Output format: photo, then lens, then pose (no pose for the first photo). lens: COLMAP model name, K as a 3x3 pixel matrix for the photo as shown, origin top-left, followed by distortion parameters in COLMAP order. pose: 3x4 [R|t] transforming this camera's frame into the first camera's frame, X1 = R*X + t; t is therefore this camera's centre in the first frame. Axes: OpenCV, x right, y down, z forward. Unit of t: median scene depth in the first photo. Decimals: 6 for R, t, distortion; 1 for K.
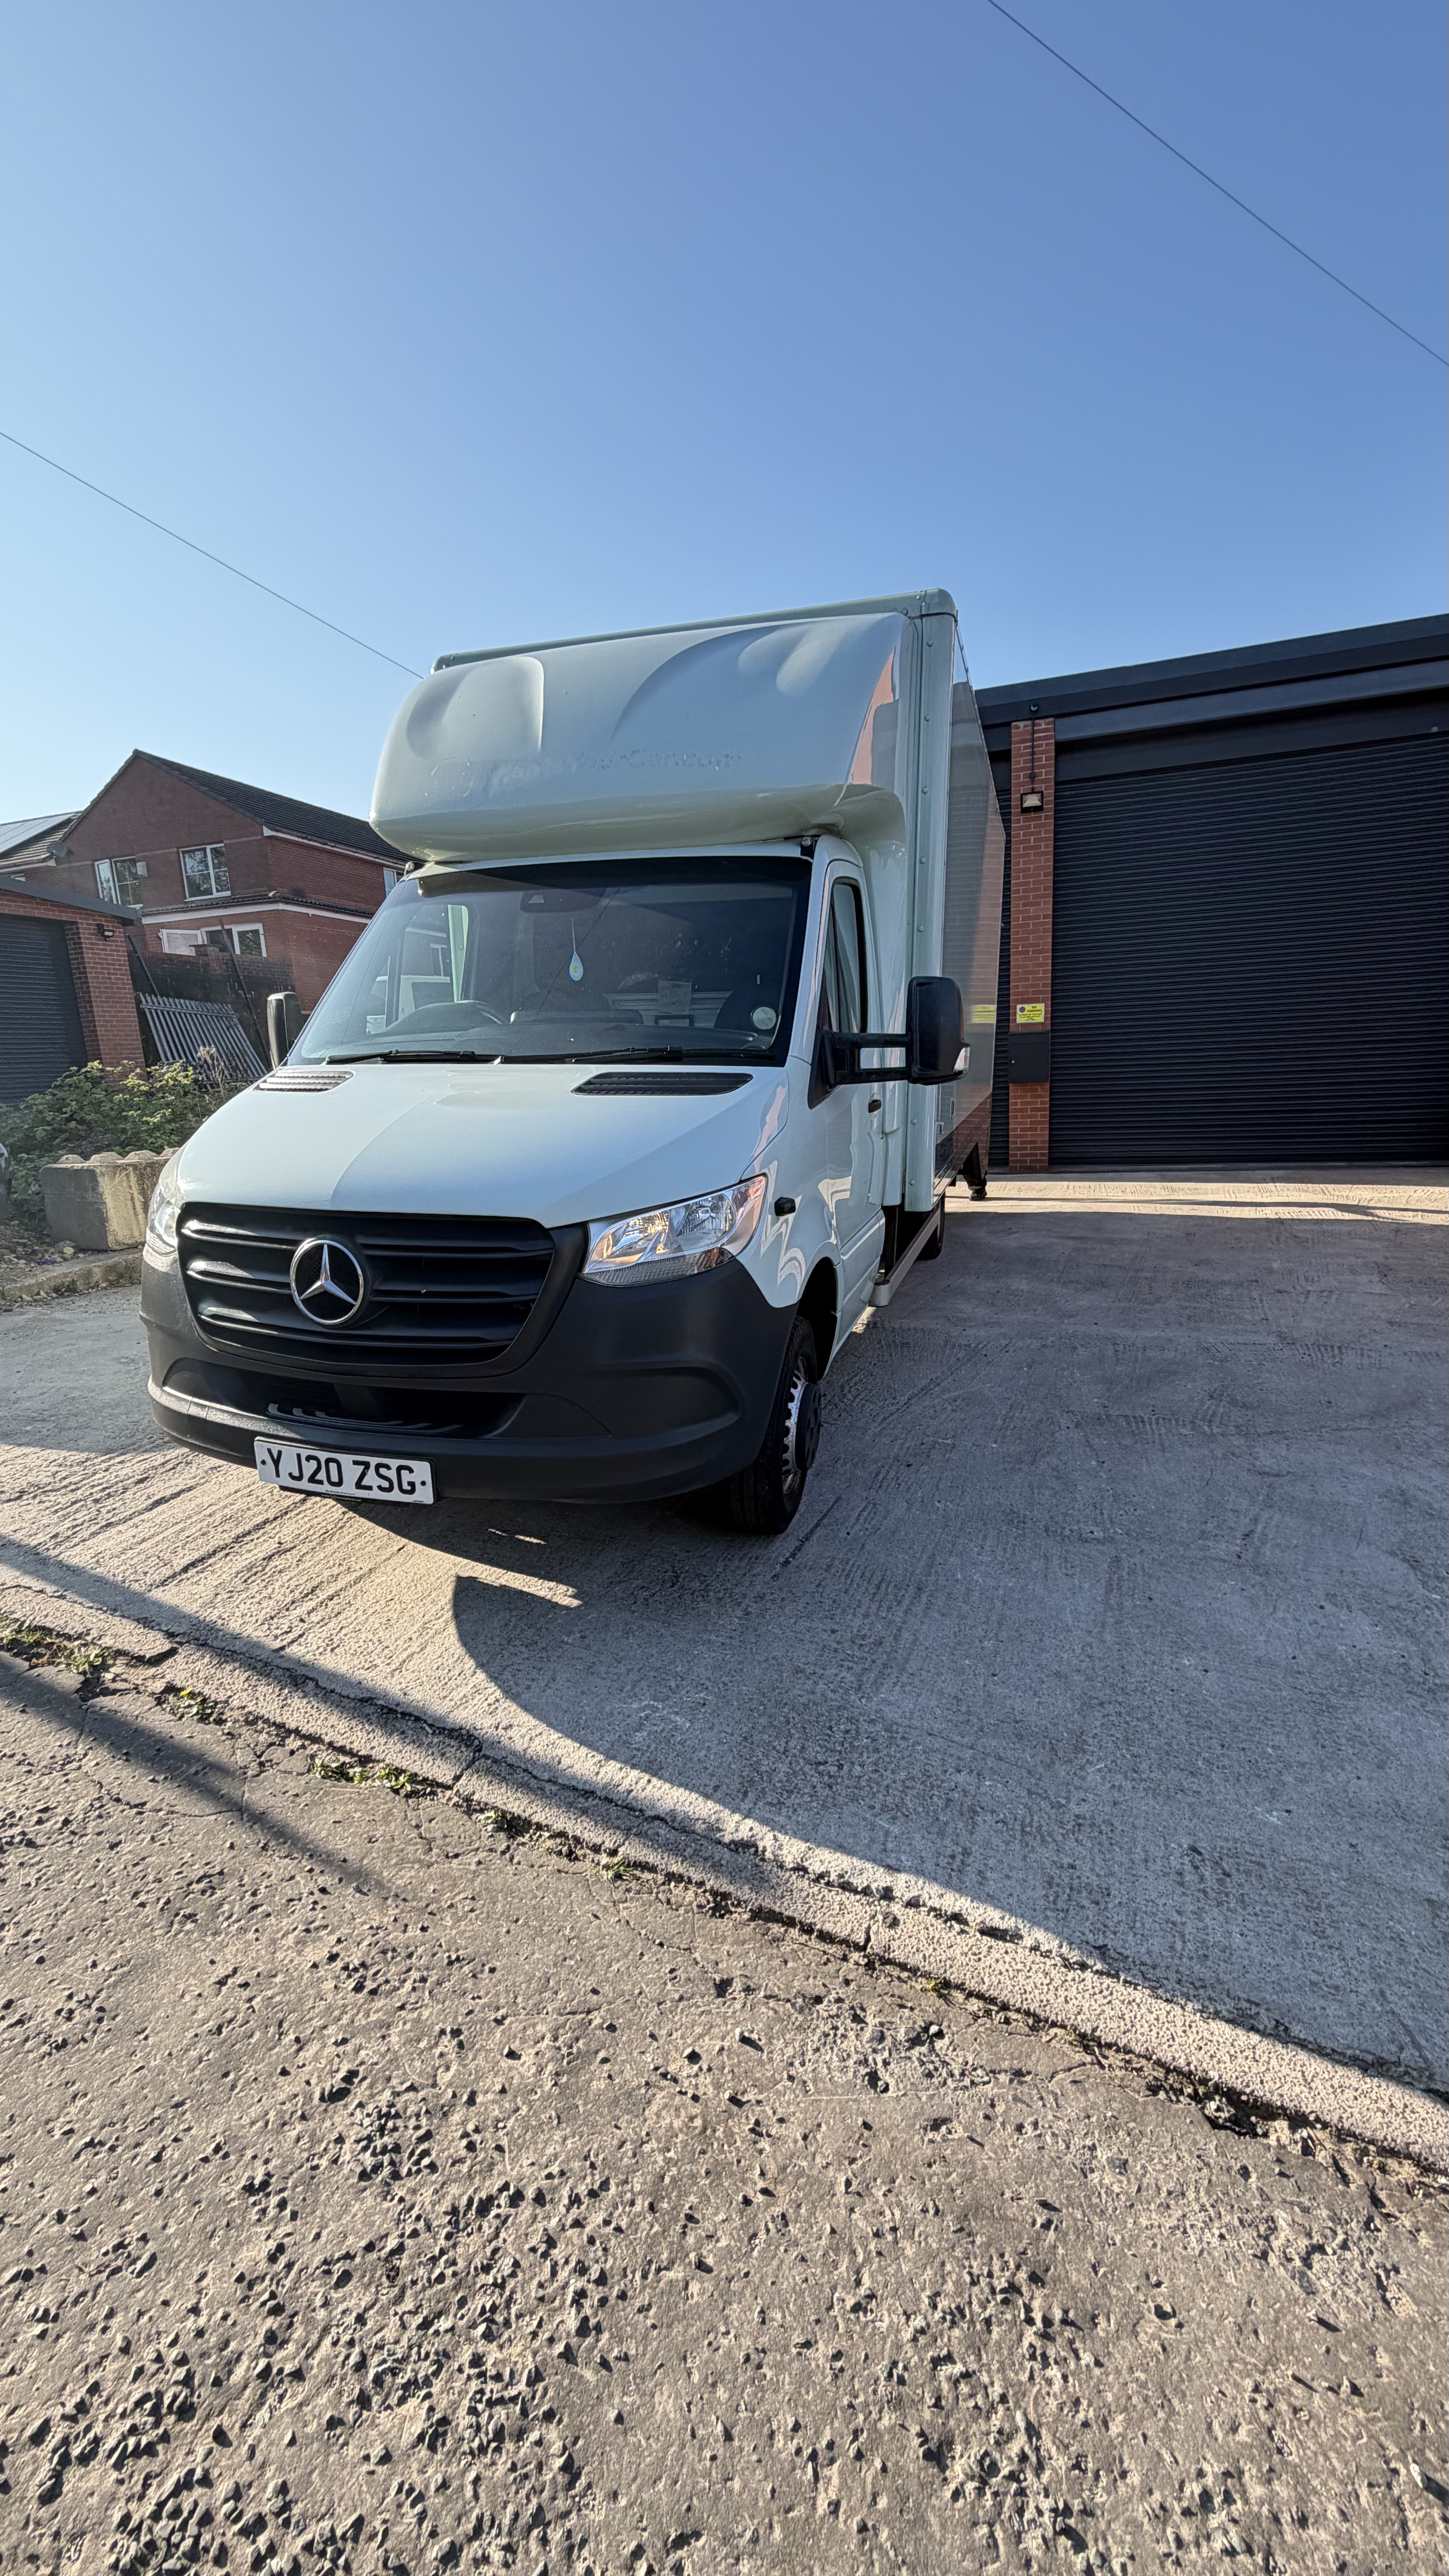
lens RADIAL K [[1019.4, 0, 743.4], [0, 1019.4, 1279.9], [0, 0, 1]] dist [-0.000003, 0.000159]
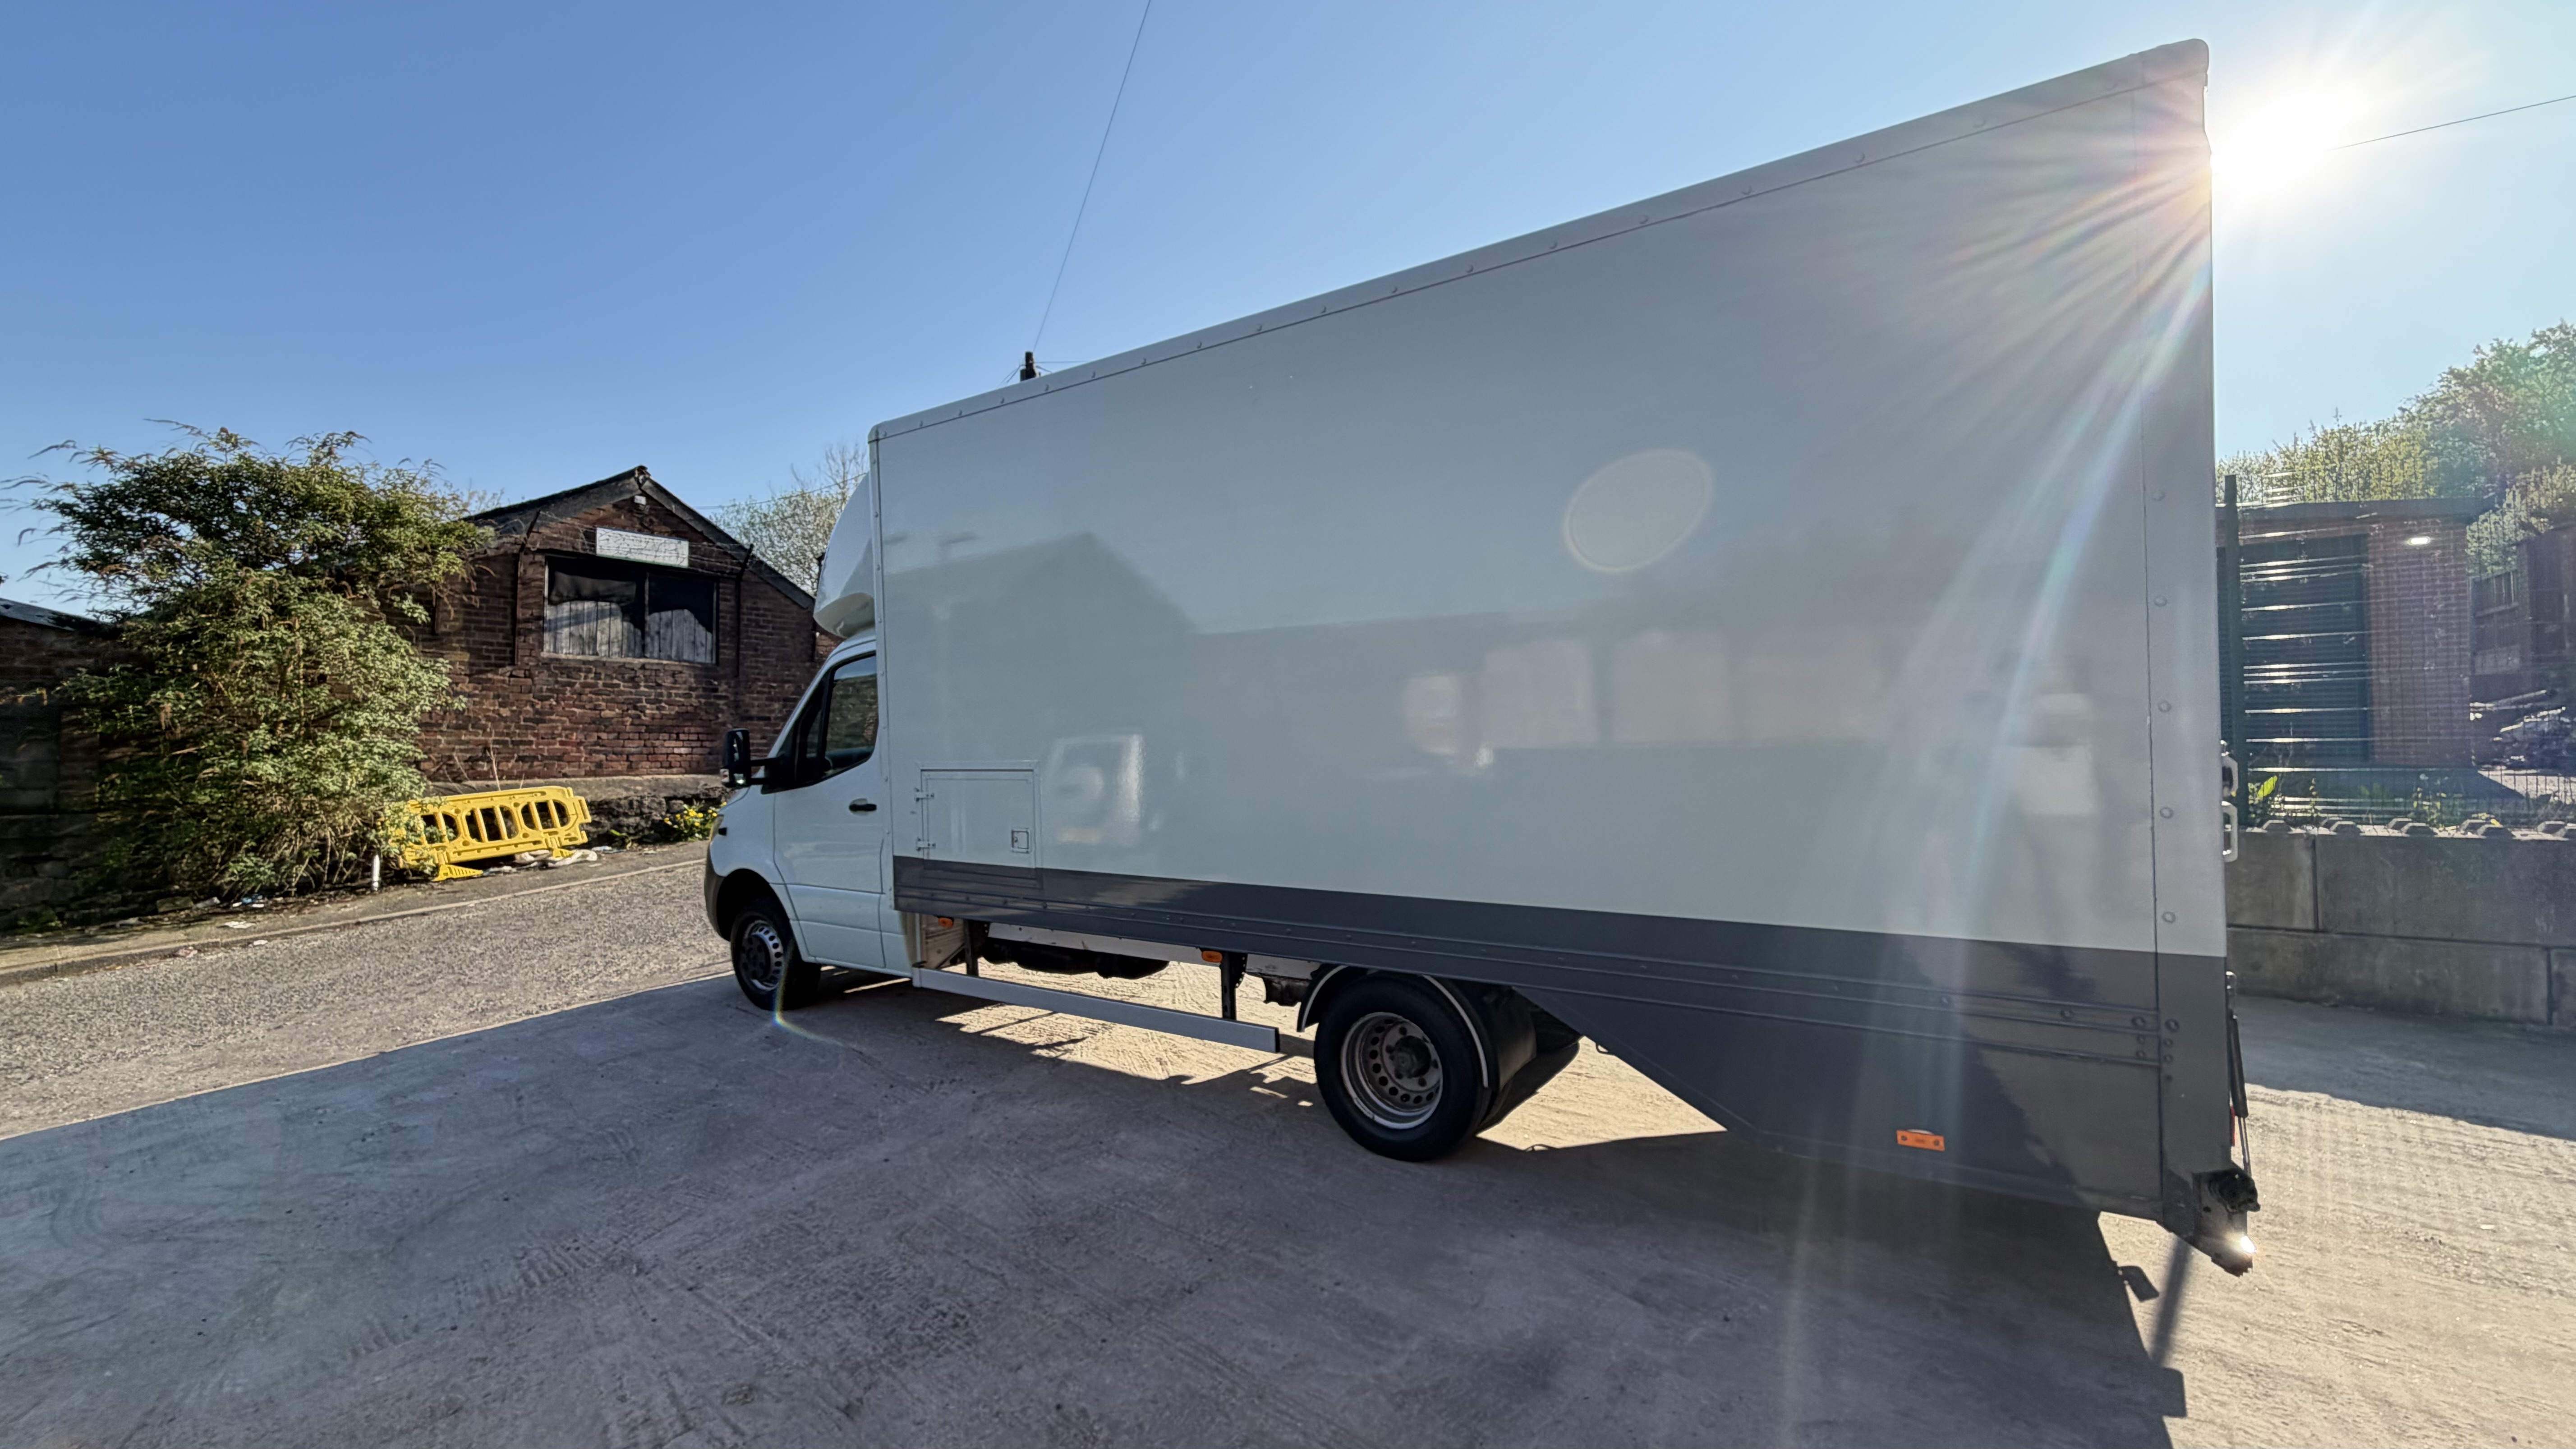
lens RADIAL K [[1019.4, 0, 1286.1], [0, 1019.4, 719.1], [0, 0, 1]] dist [-0.000003, 0.000159]
pose [[-0.283004, 0.018499, -0.958940, 1.014416], [-0.189539, 0.979018, 0.074824, -0.395961], [0.940204, 0.202932, -0.273560, 1.488222]]
